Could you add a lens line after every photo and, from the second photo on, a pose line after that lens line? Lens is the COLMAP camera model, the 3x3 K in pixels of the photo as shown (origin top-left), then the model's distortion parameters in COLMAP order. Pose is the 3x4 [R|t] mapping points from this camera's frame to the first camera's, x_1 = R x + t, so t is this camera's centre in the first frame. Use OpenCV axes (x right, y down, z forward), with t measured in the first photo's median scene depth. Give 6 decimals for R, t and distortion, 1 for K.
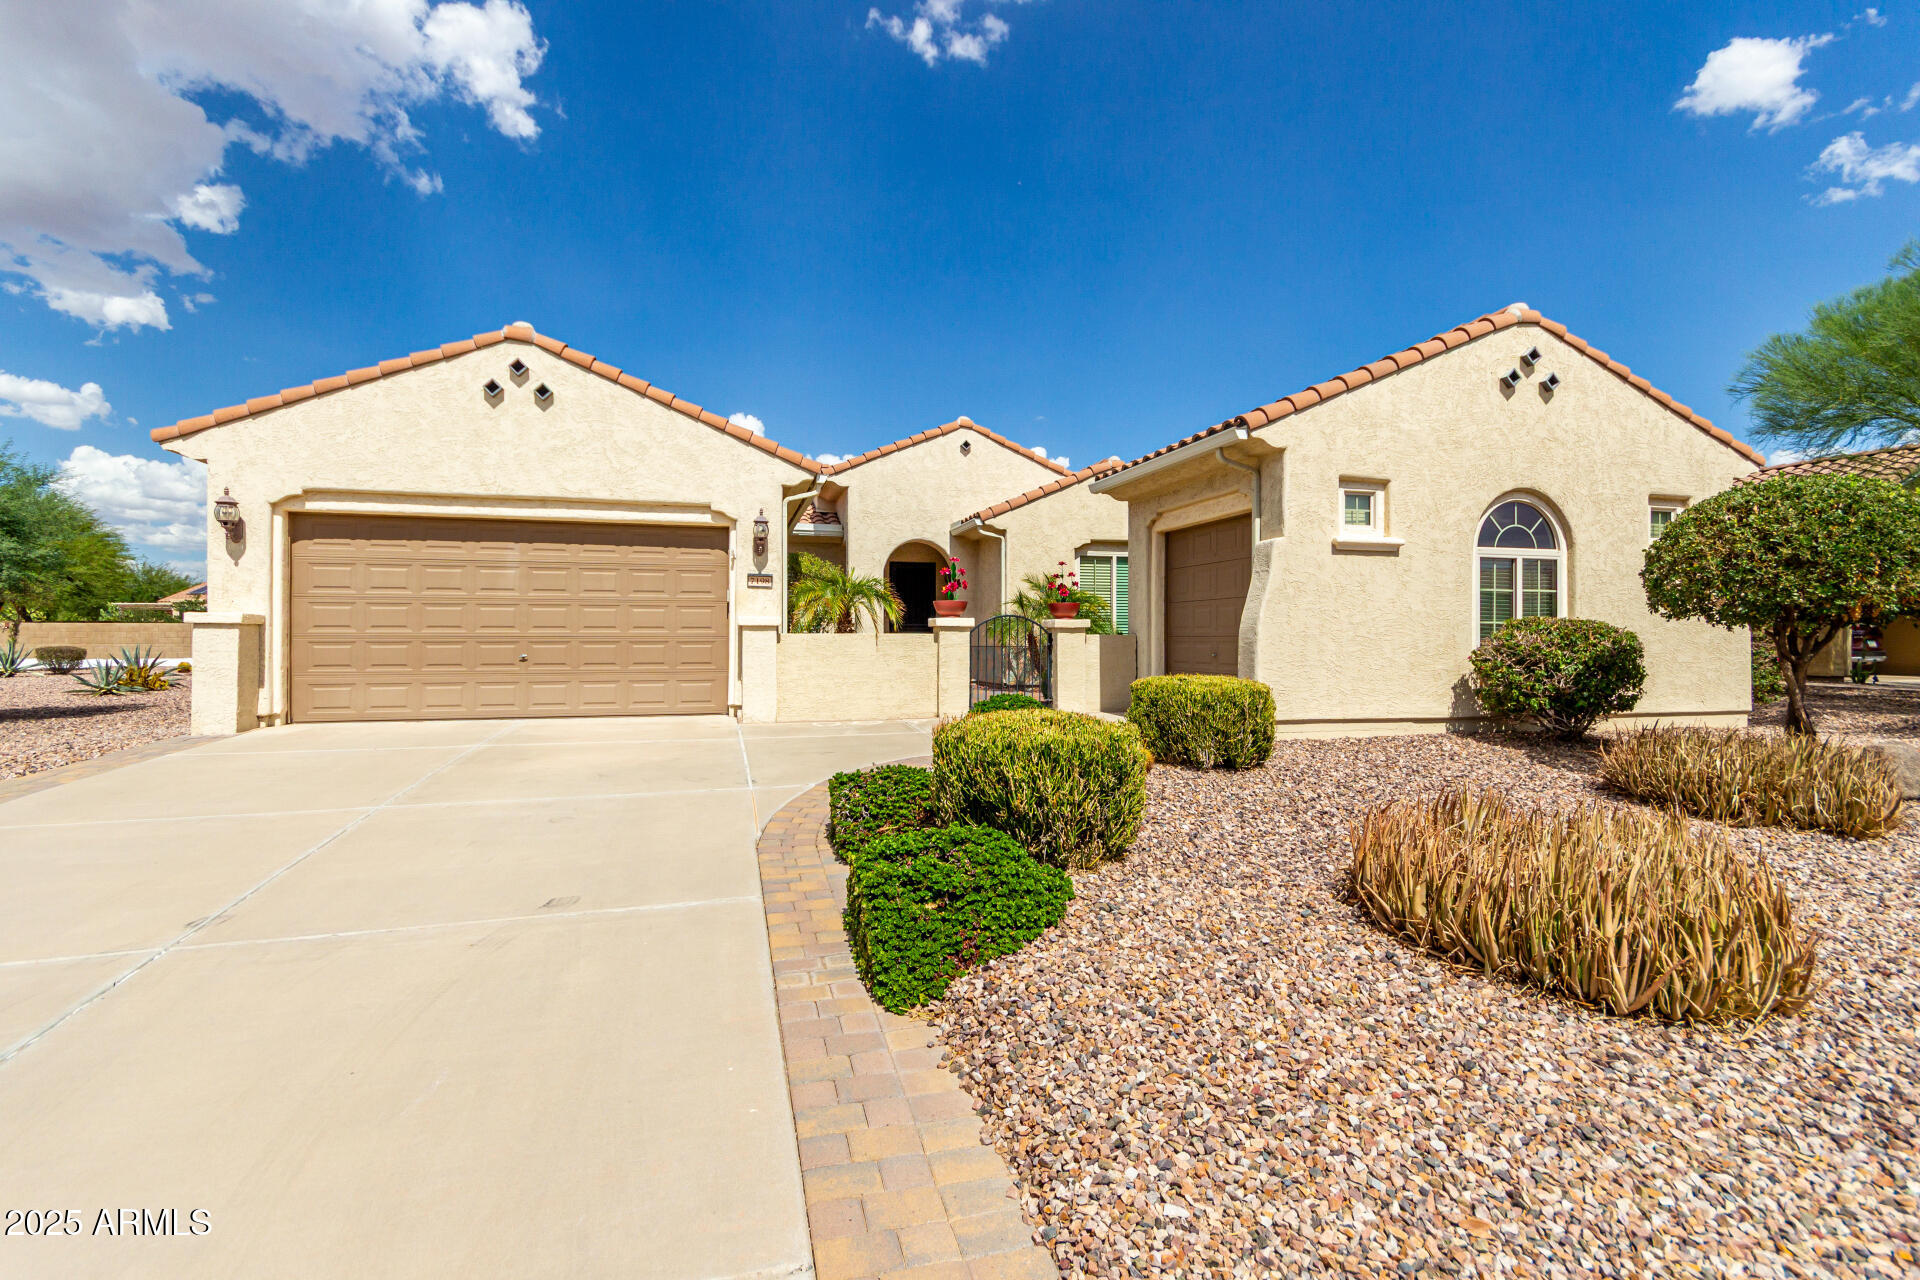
lens RADIAL K [[912.4, 0, 960.0], [0, 912.4, 640.0], [0, 0, 1]] dist [0.012426, 0.000125]
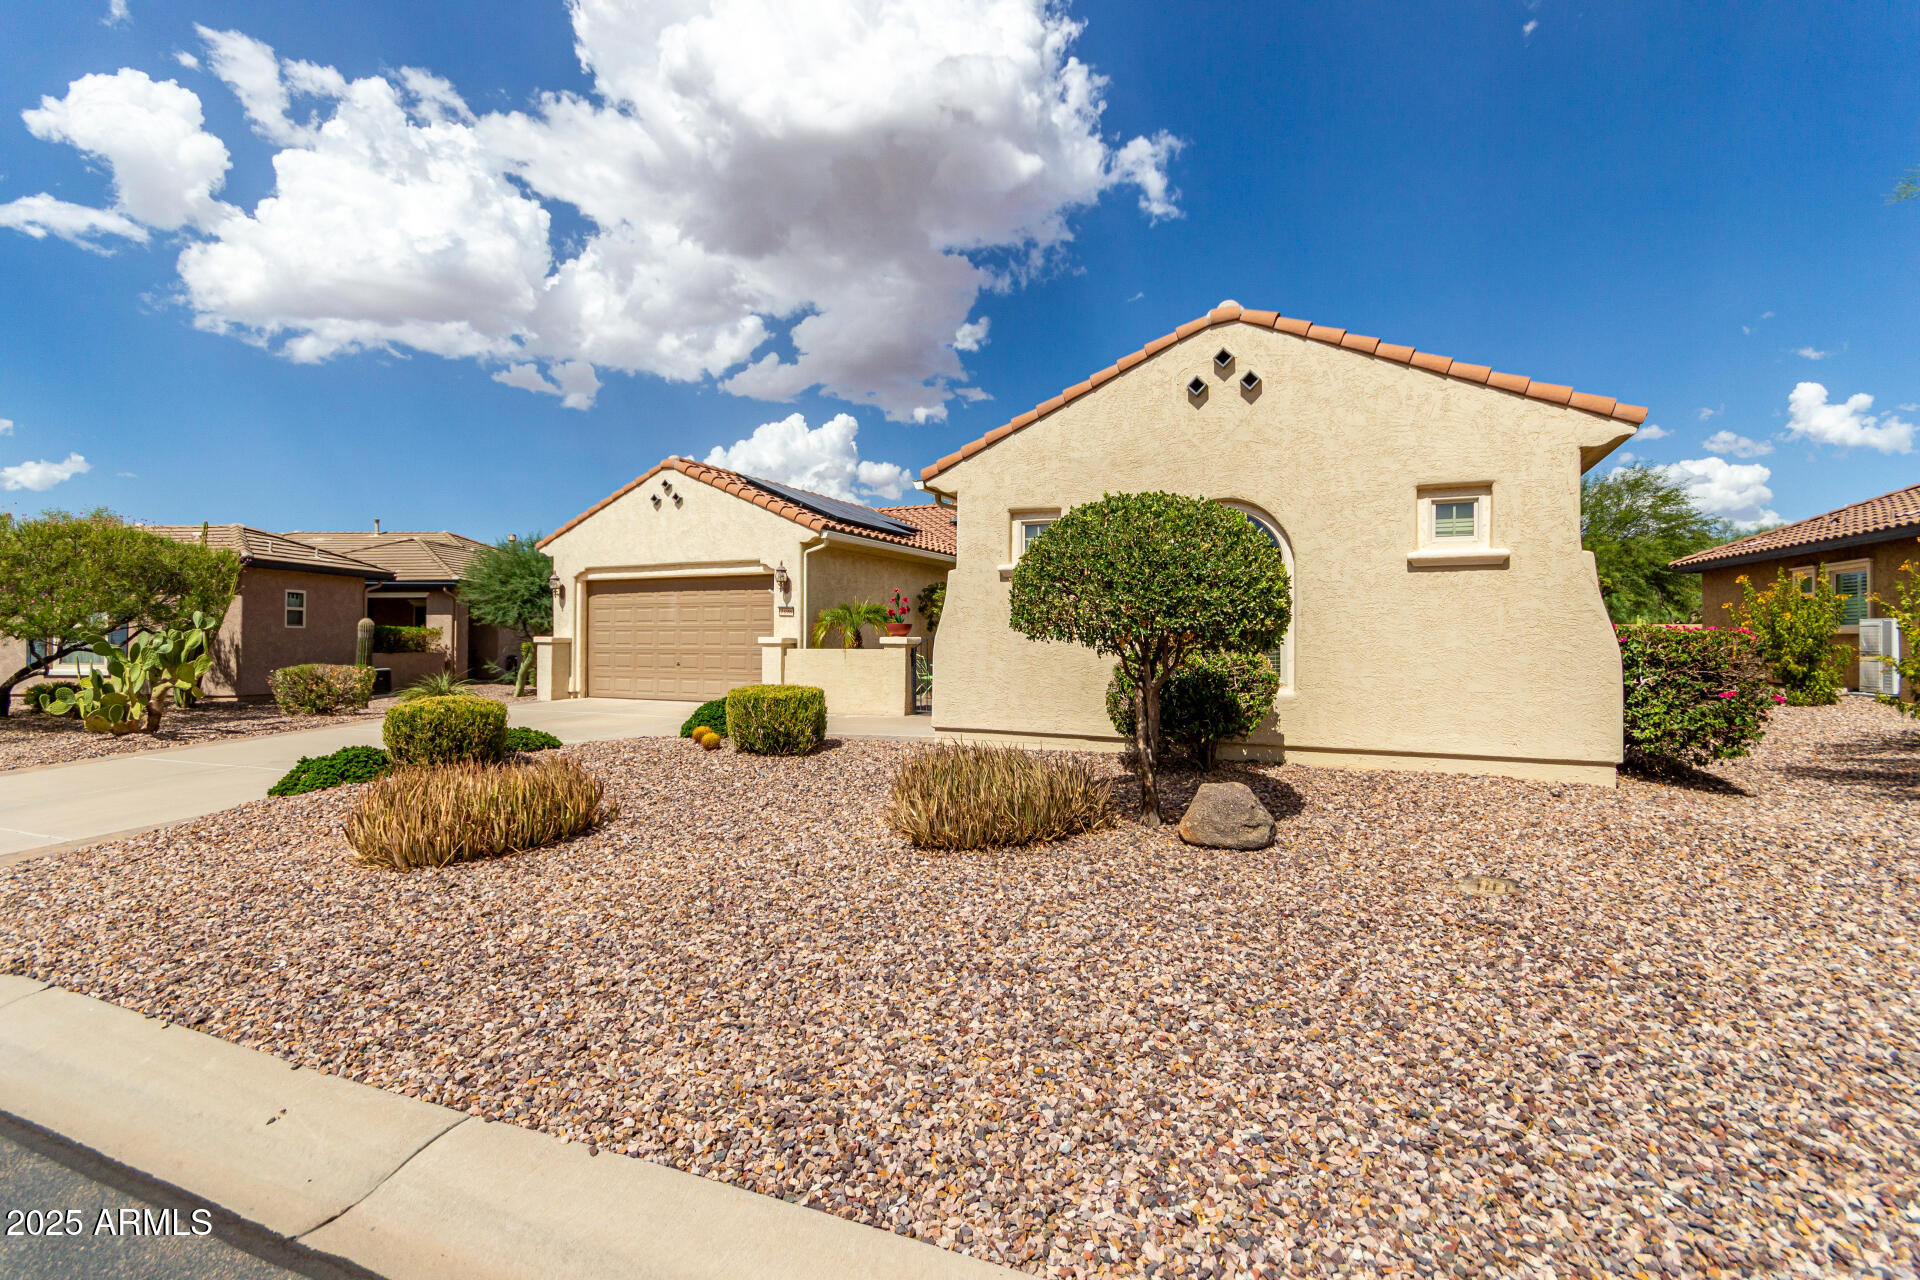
lens RADIAL K [[873.4, 0, 960.0], [0, 873.4, 640.0], [0, 0, 1]] dist [0.001429, 0.000063]
pose [[0.769149, -0.000661, -0.639069, 0.953416], [-0.006925, 0.999932, -0.009368, -0.010726], [0.639032, 0.011631, 0.769092, 0.143205]]
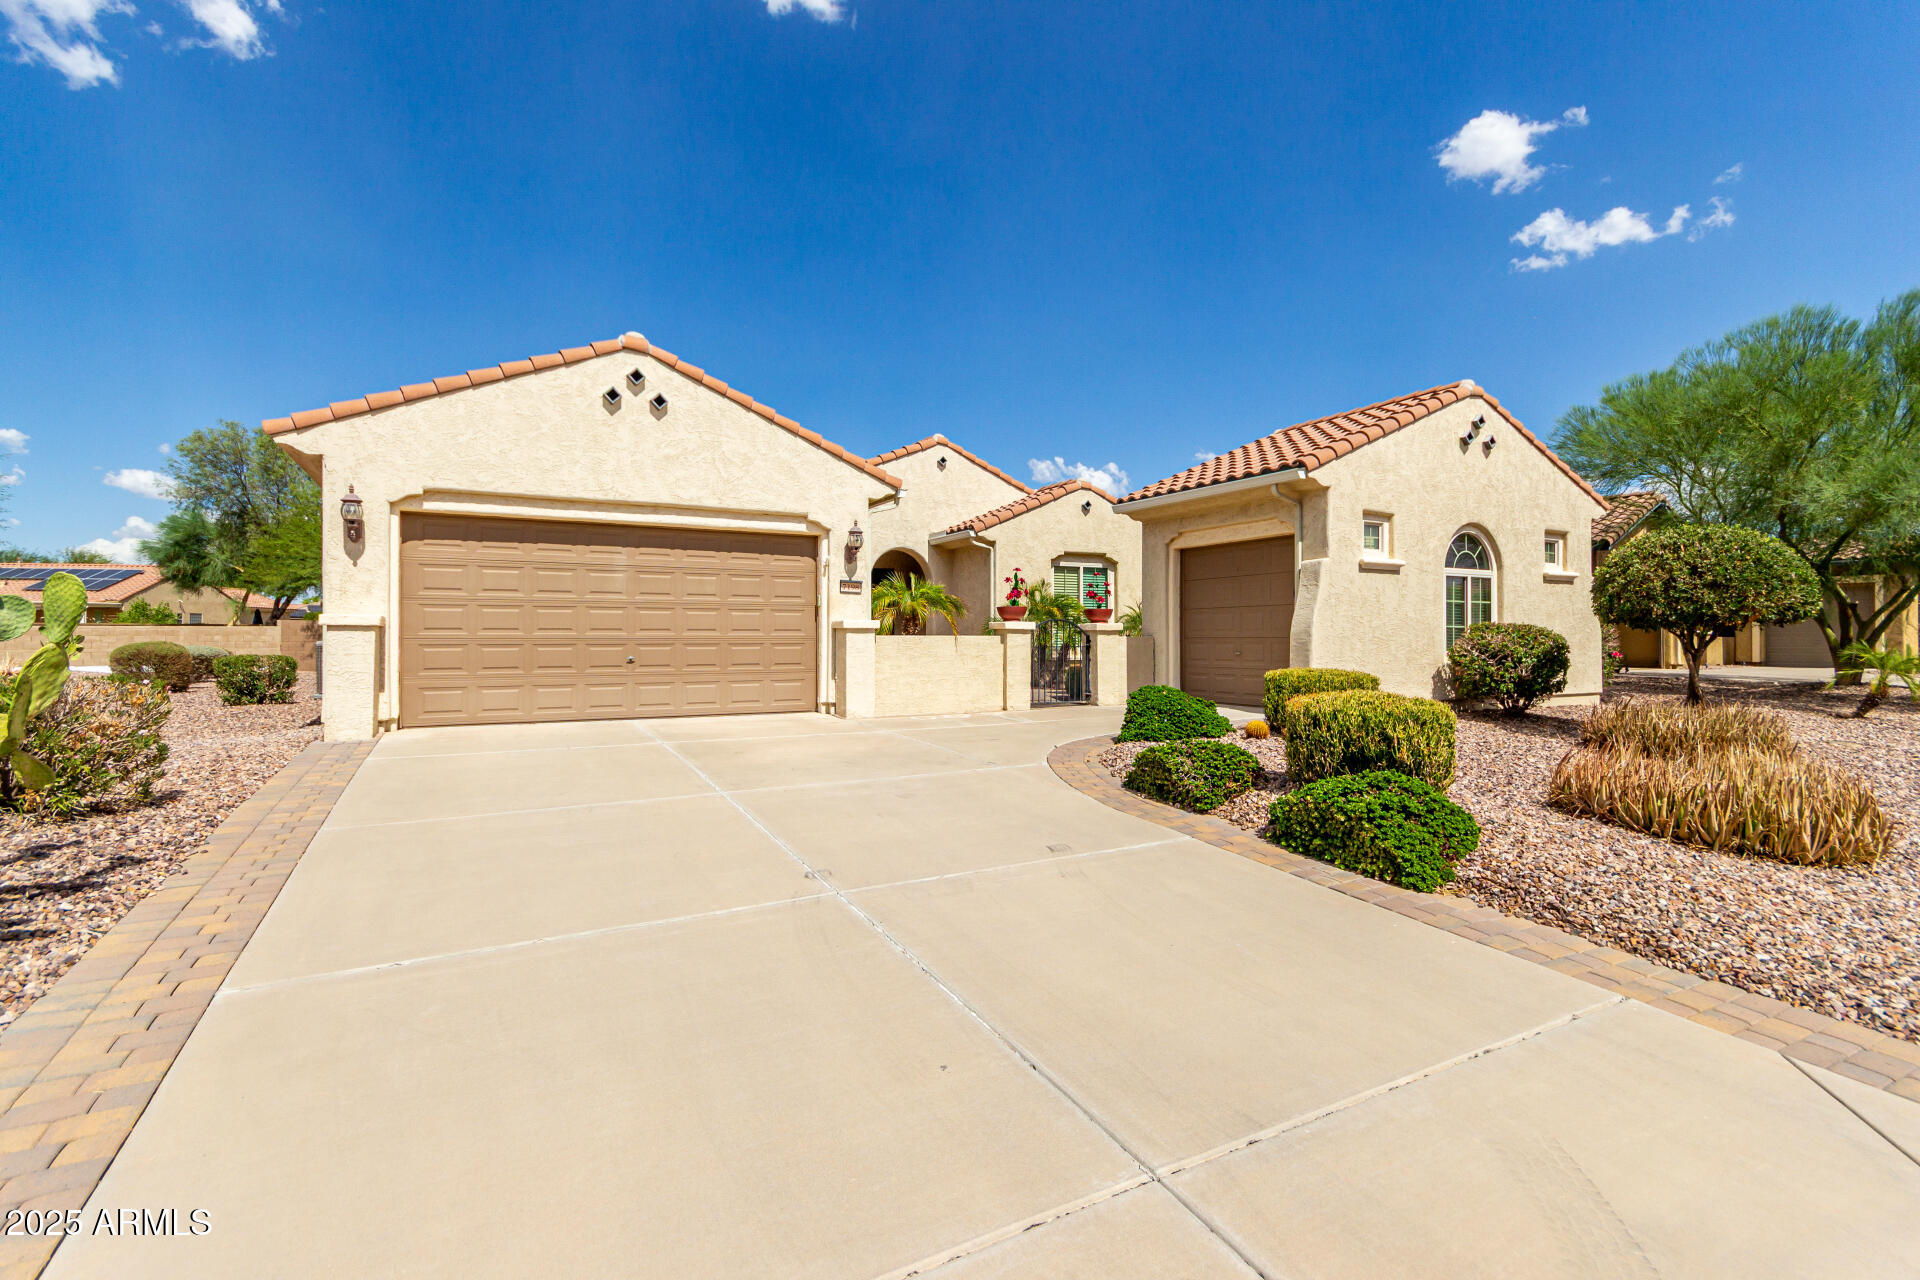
lens RADIAL K [[912.4, 0, 960.0], [0, 912.4, 640.0], [0, 0, 1]] dist [0.012426, 0.000125]
pose [[0.971825, -0.002088, 0.235696, -0.386868], [0.002930, 0.999991, -0.003223, 0.001992], [-0.235687, 0.003823, 0.971822, -0.084742]]
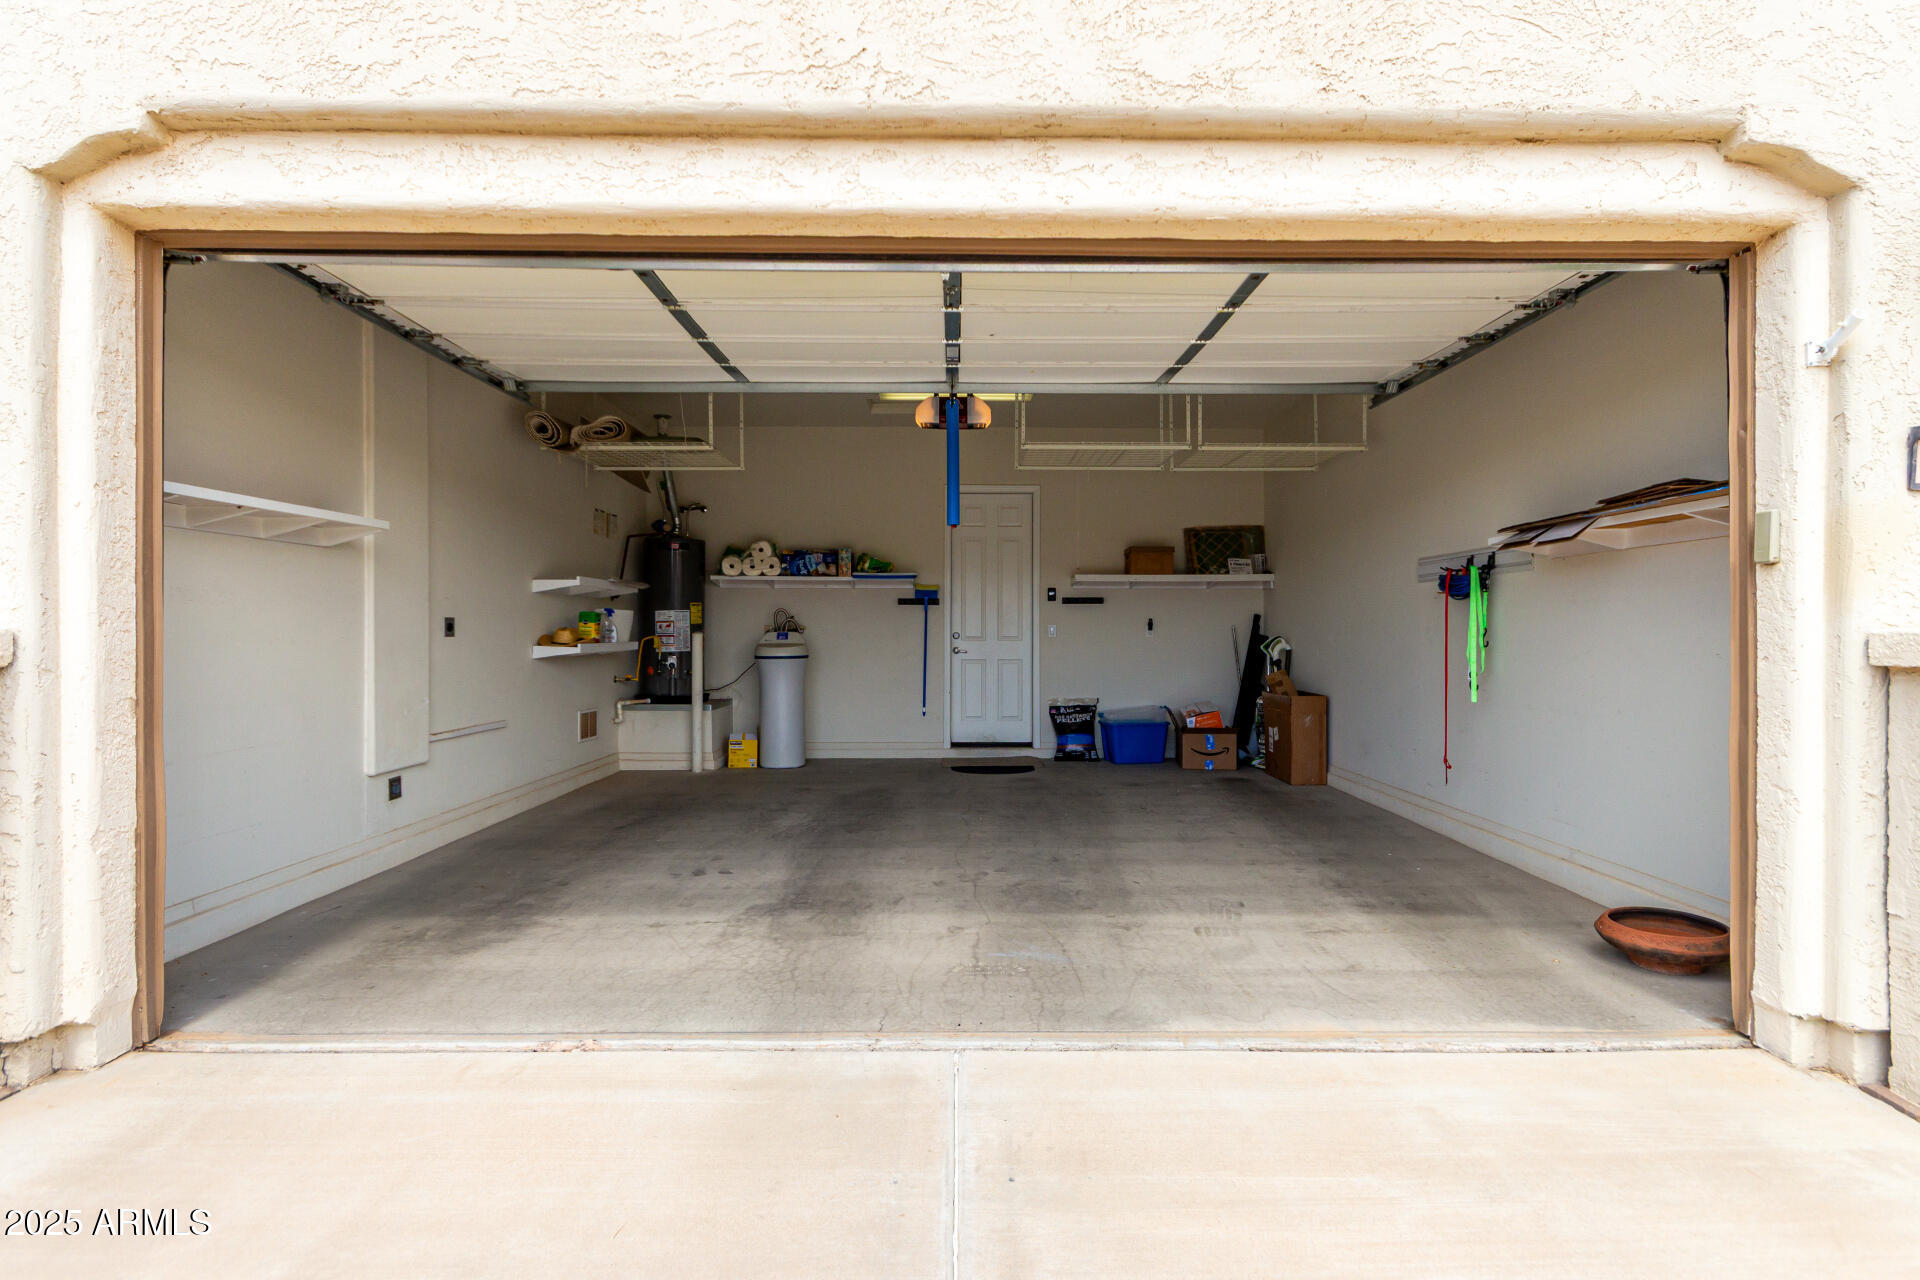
lens RADIAL K [[979.2, 0, 960.0], [0, 979.2, 640.0], [0, 0, 1]] dist [0.001386, 0.000226]
pose [[0.969376, 0.001364, -0.245579, -0.438513], [-0.002483, 0.999988, -0.004248, -0.022524], [0.245570, 0.004728, 0.969367, 0.794908]]
